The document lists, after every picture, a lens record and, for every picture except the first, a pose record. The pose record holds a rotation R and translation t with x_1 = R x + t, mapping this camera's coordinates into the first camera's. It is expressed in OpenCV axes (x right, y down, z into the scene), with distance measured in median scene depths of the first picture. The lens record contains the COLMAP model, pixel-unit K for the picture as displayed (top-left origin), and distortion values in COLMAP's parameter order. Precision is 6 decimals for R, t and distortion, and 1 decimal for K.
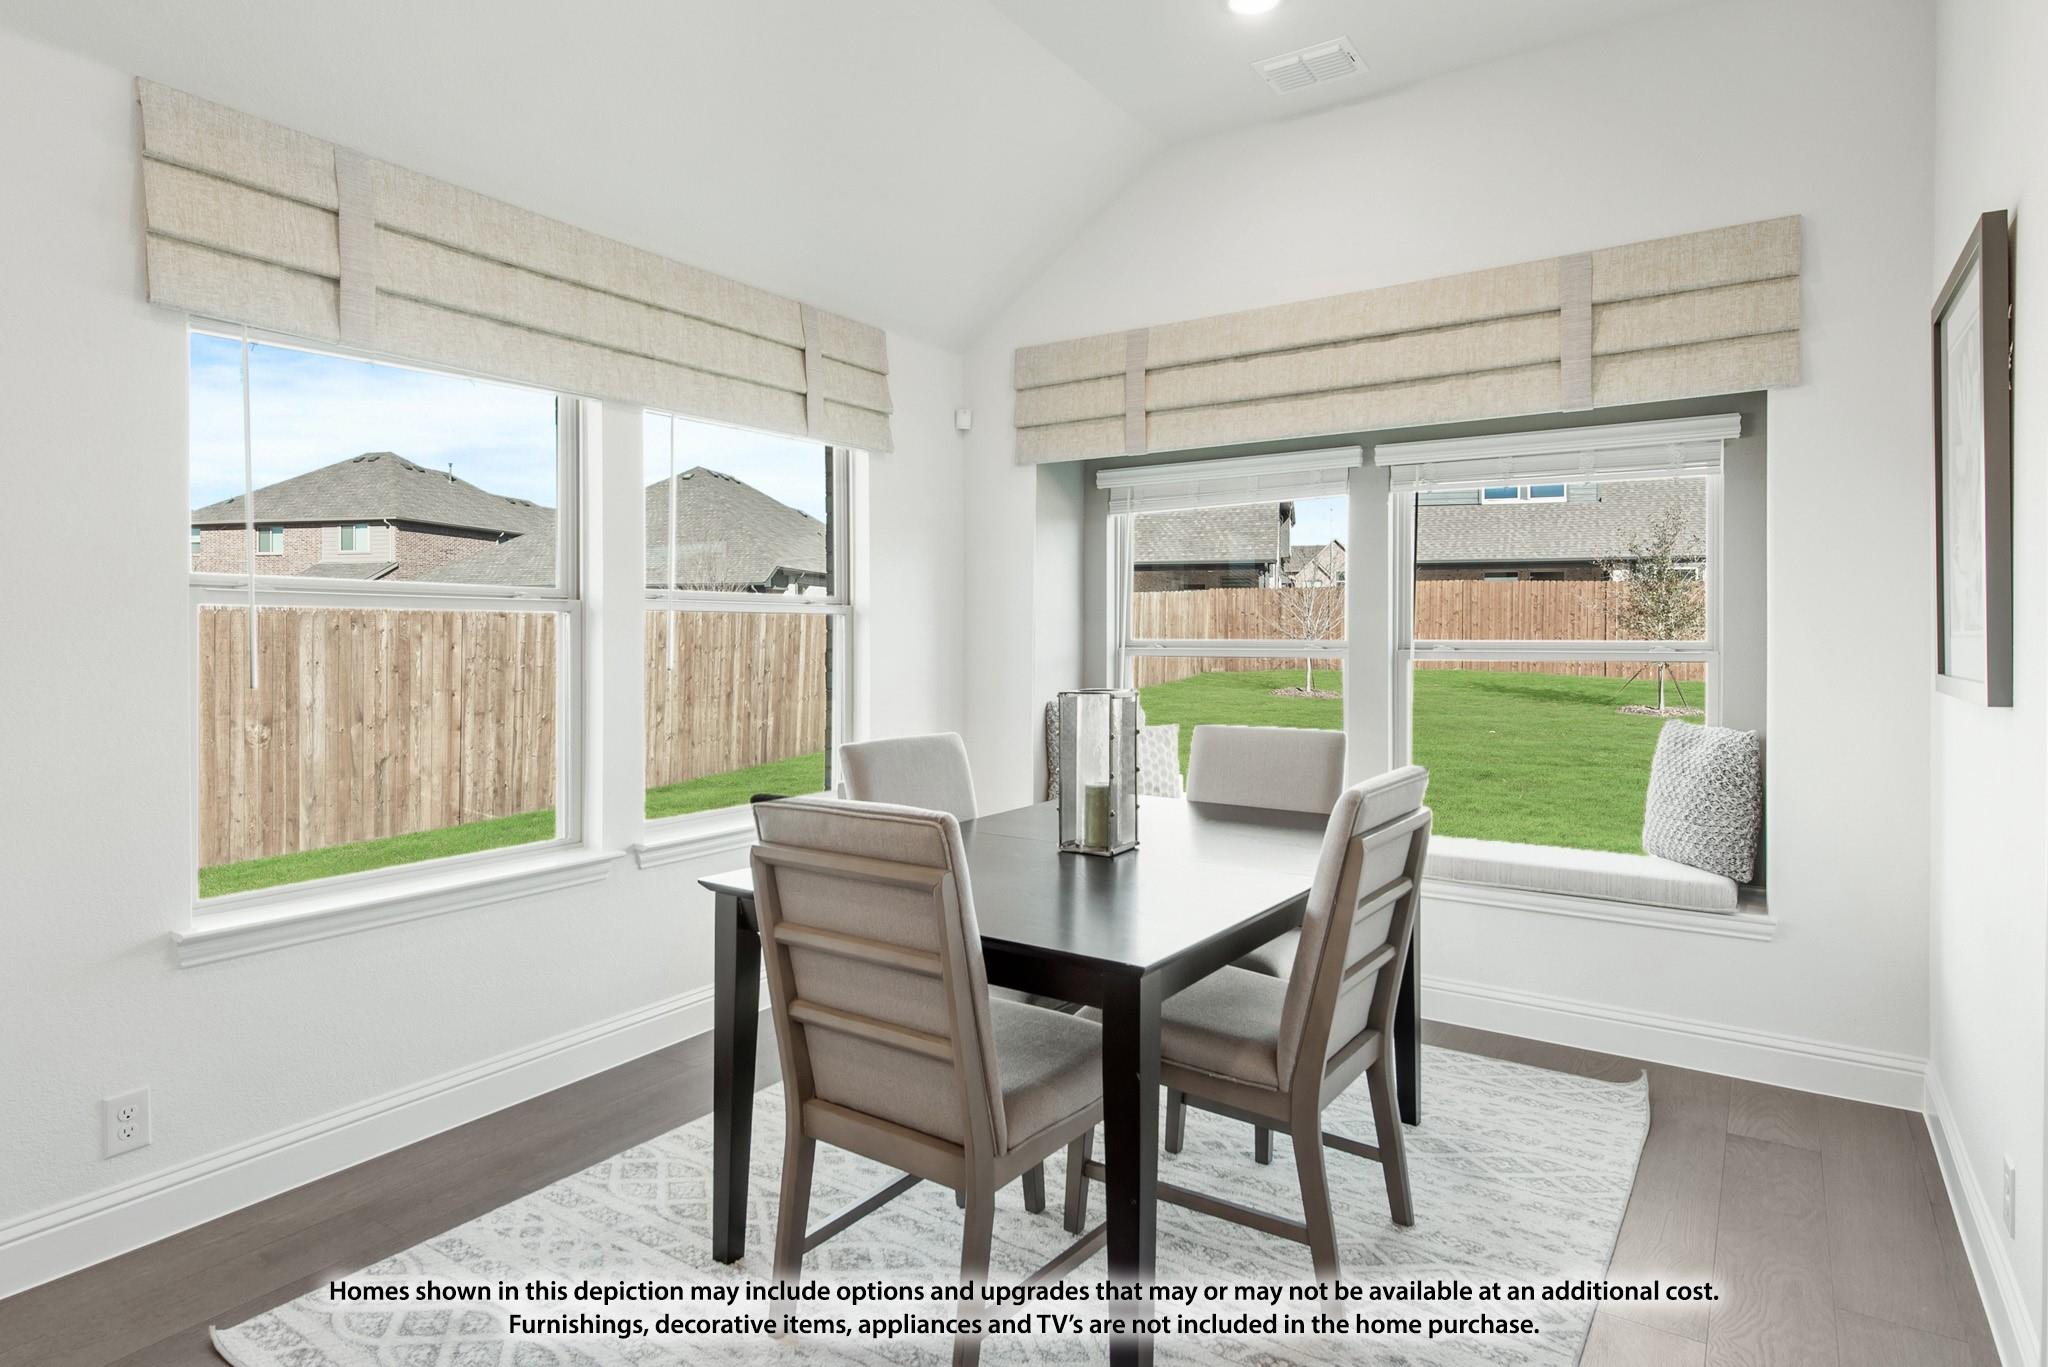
lens RADIAL K [[1132.4, 0, 1008.2], [0, 1132.4, 645.2], [0, 0, 1]] dist [0.019945, 0.000666]
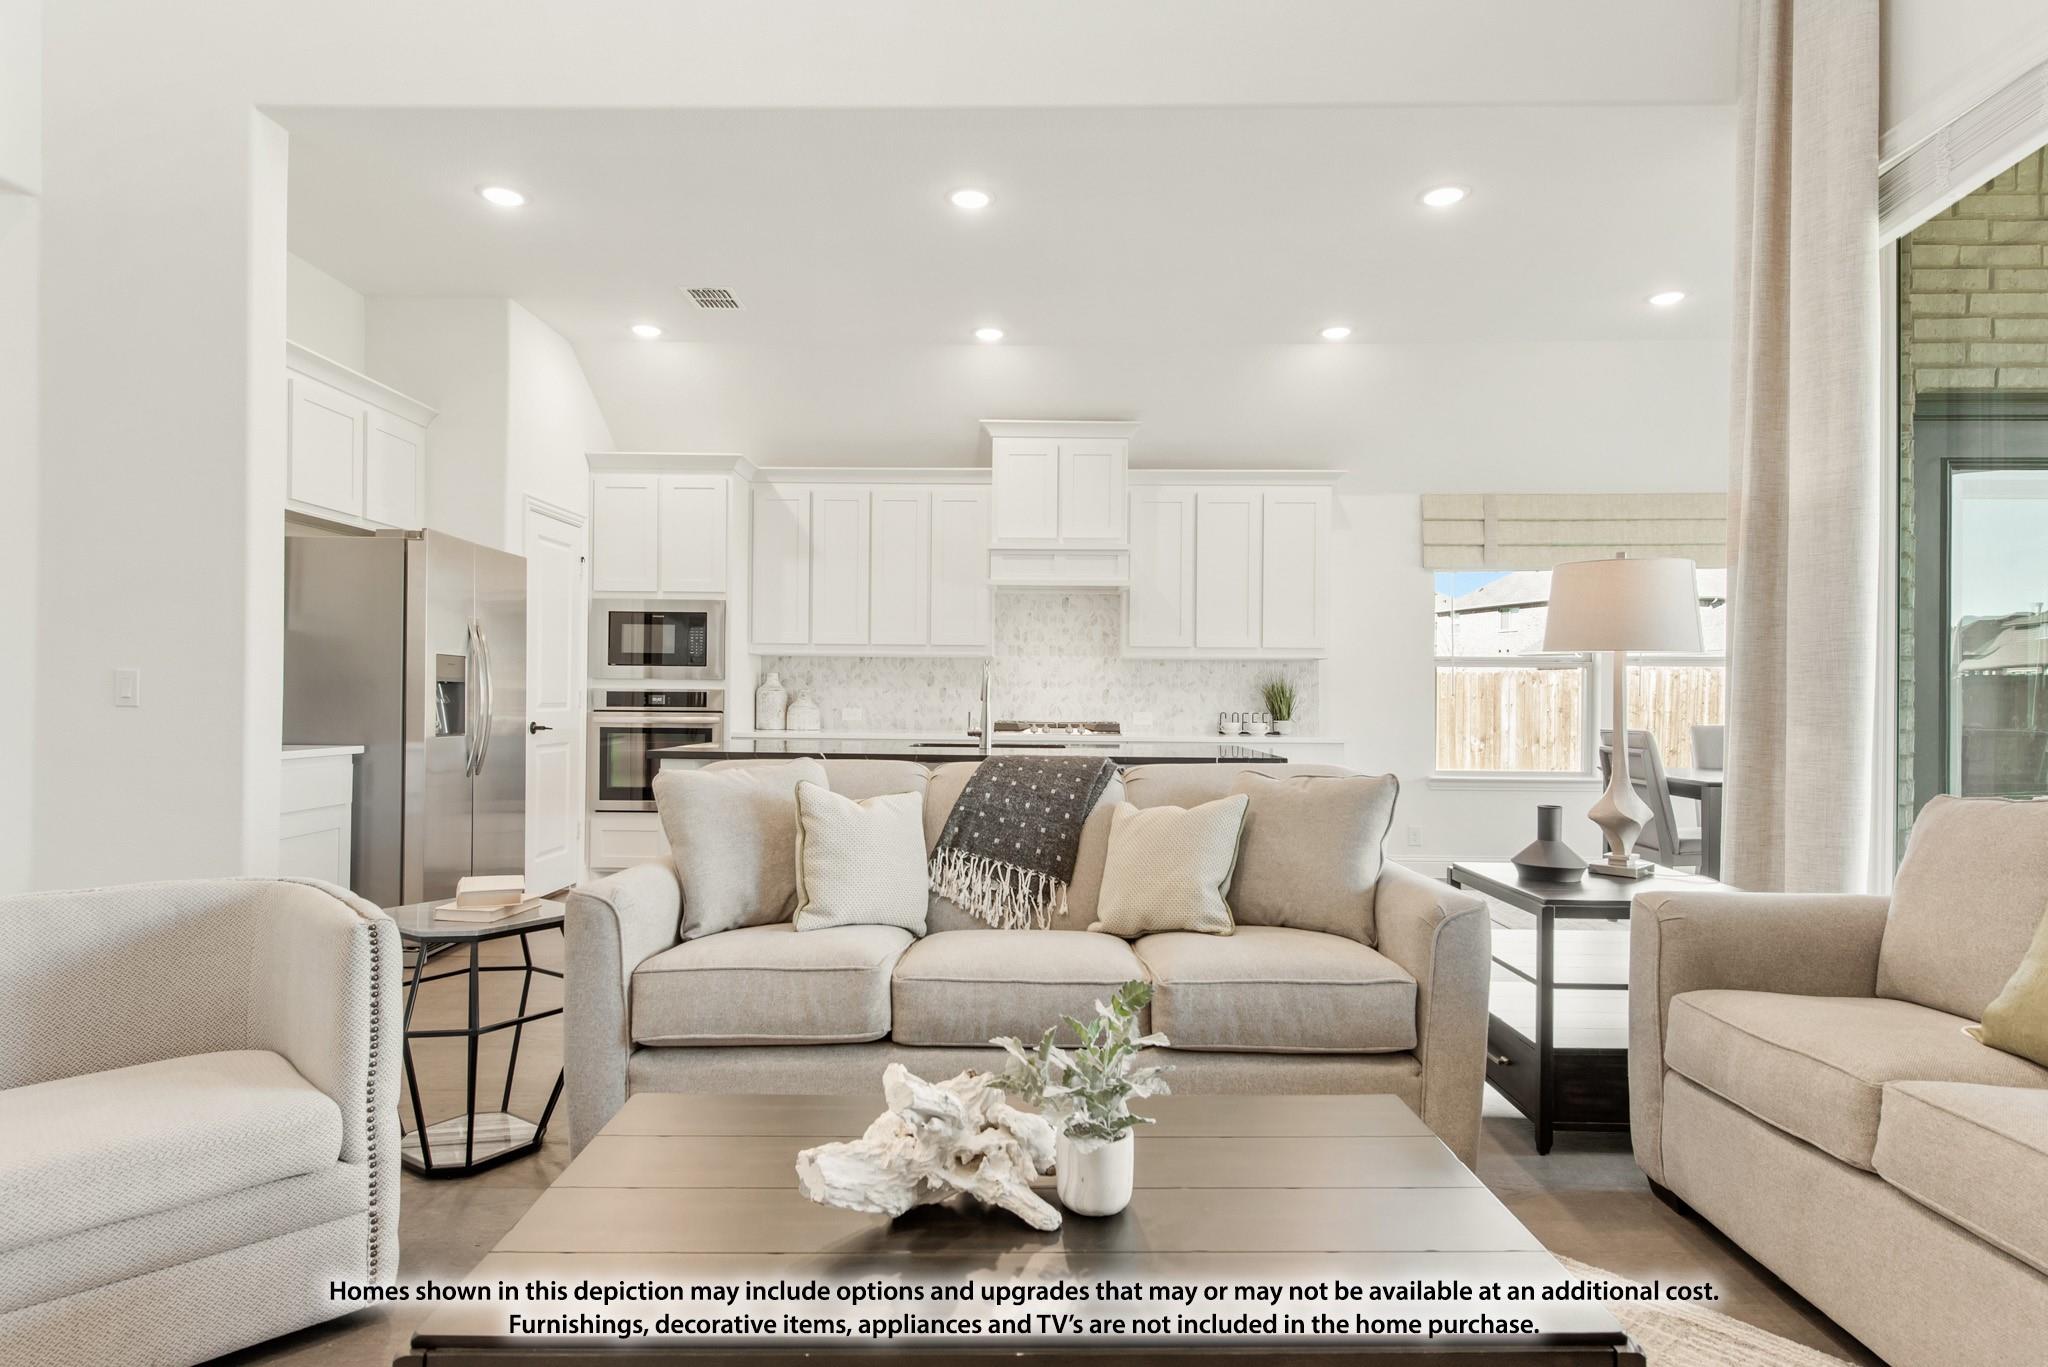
lens RADIAL K [[1072.6, 0, 997.2], [0, 1072.6, 700.9], [0, 0, 1]] dist [0.010954, 0.000446]
pose [[0.520034, 0.008113, -0.854107, 0.695953], [-0.014760, 0.999891, 0.000511, 0.044046], [0.854018, 0.012340, 0.520097, -0.912176]]
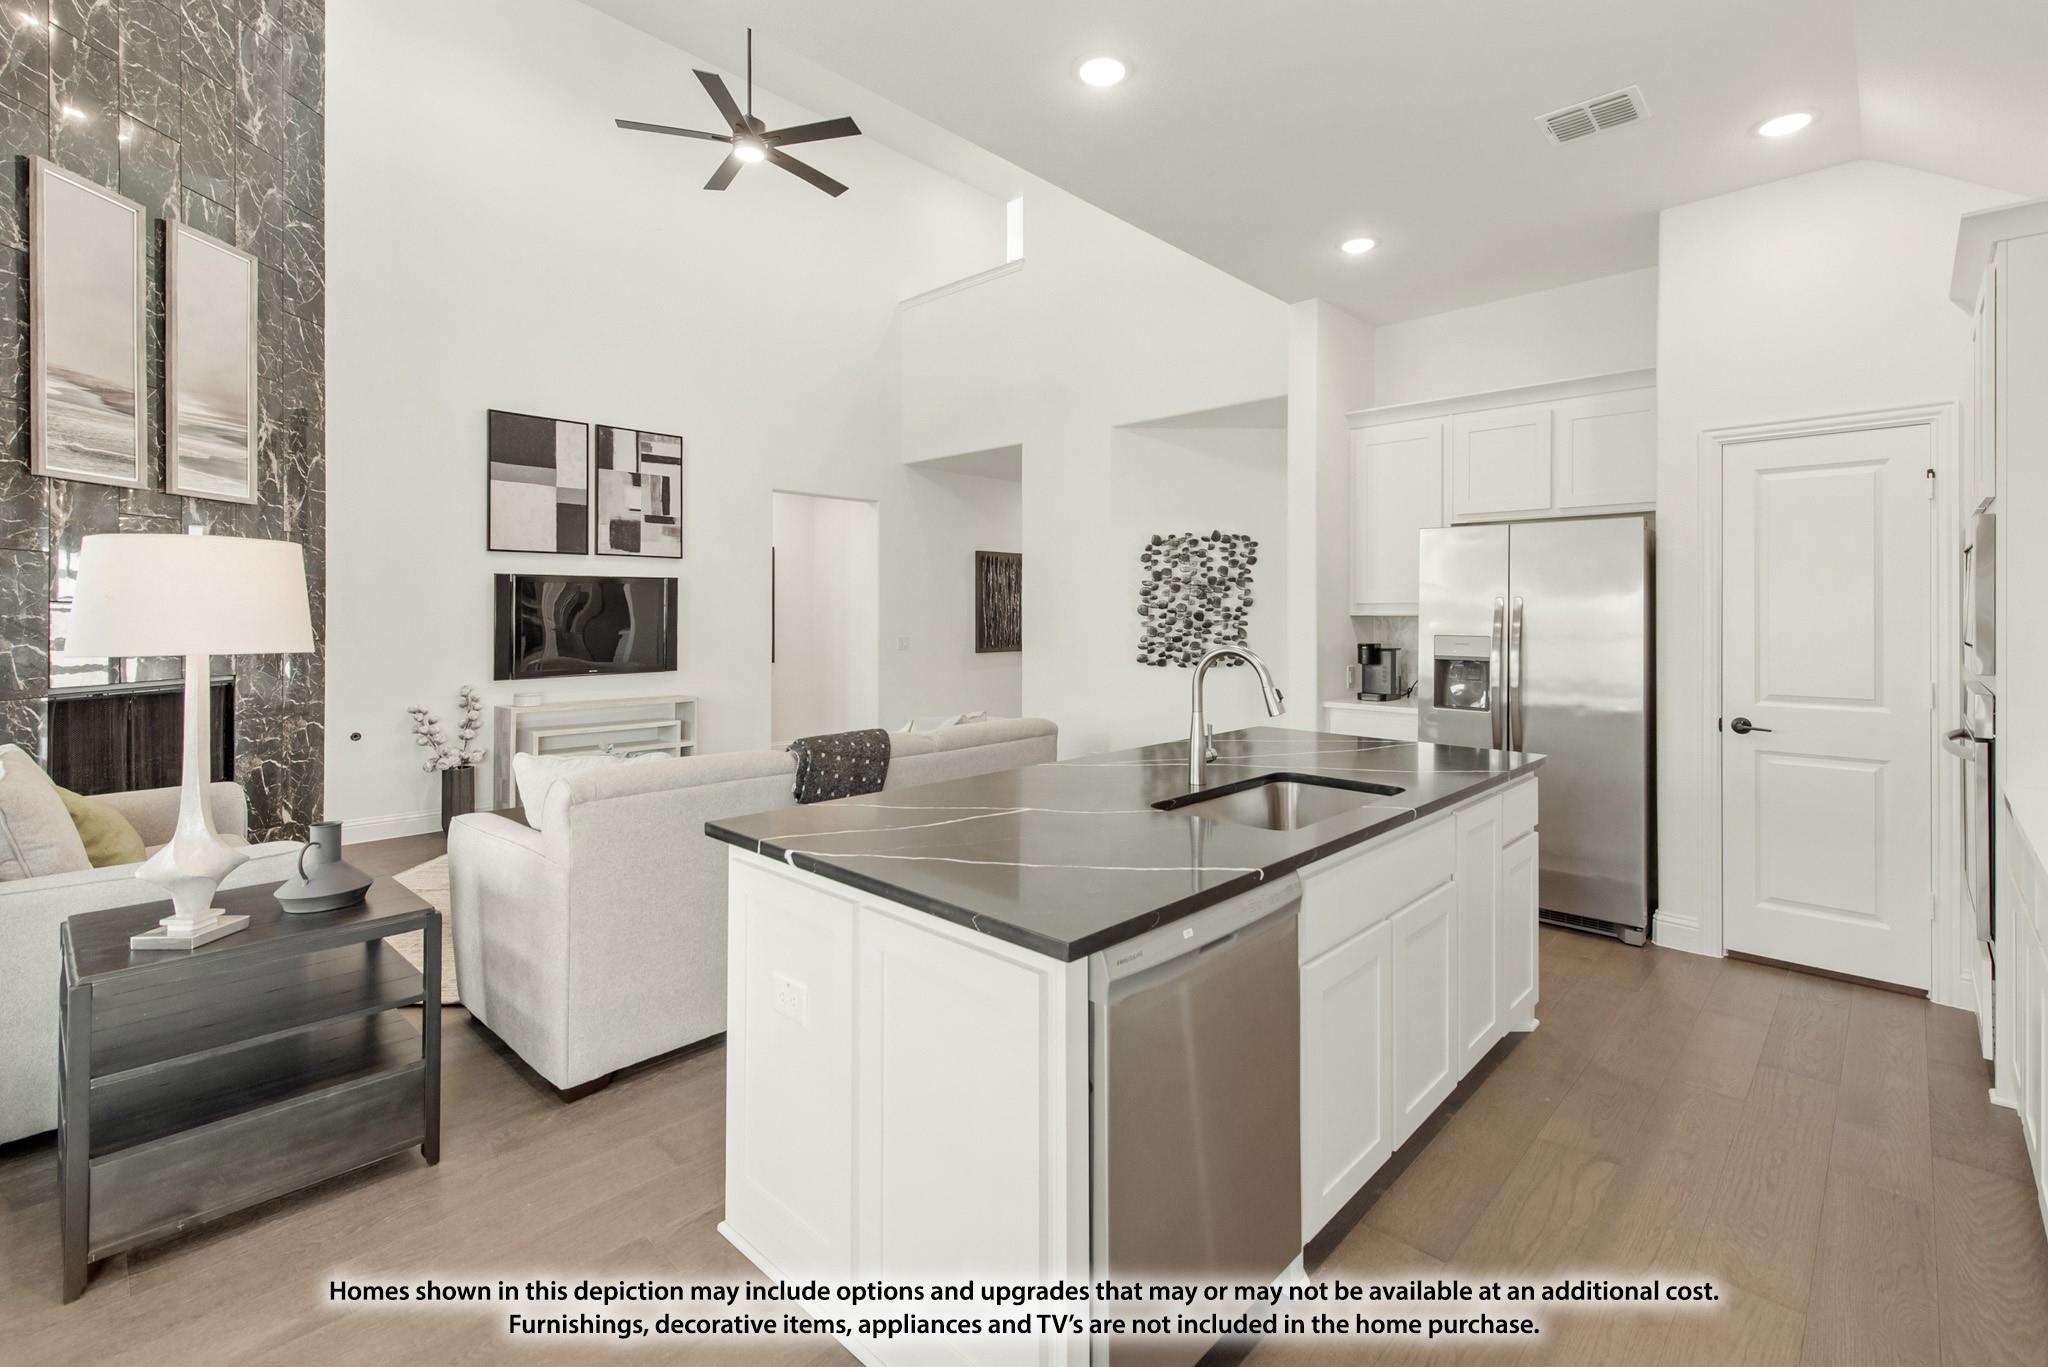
lens RADIAL K [[916.3, 0, 1075.3], [0, 916.3, 610.4], [0, 0, 1]] dist [0.012392, -0.003836]
pose [[-0.990515, -0.004146, 0.137339, -0.365779], [-0.004108, 0.999991, 0.000559, -0.029434], [-0.137340, -0.000011, -0.990524, 0.398519]]
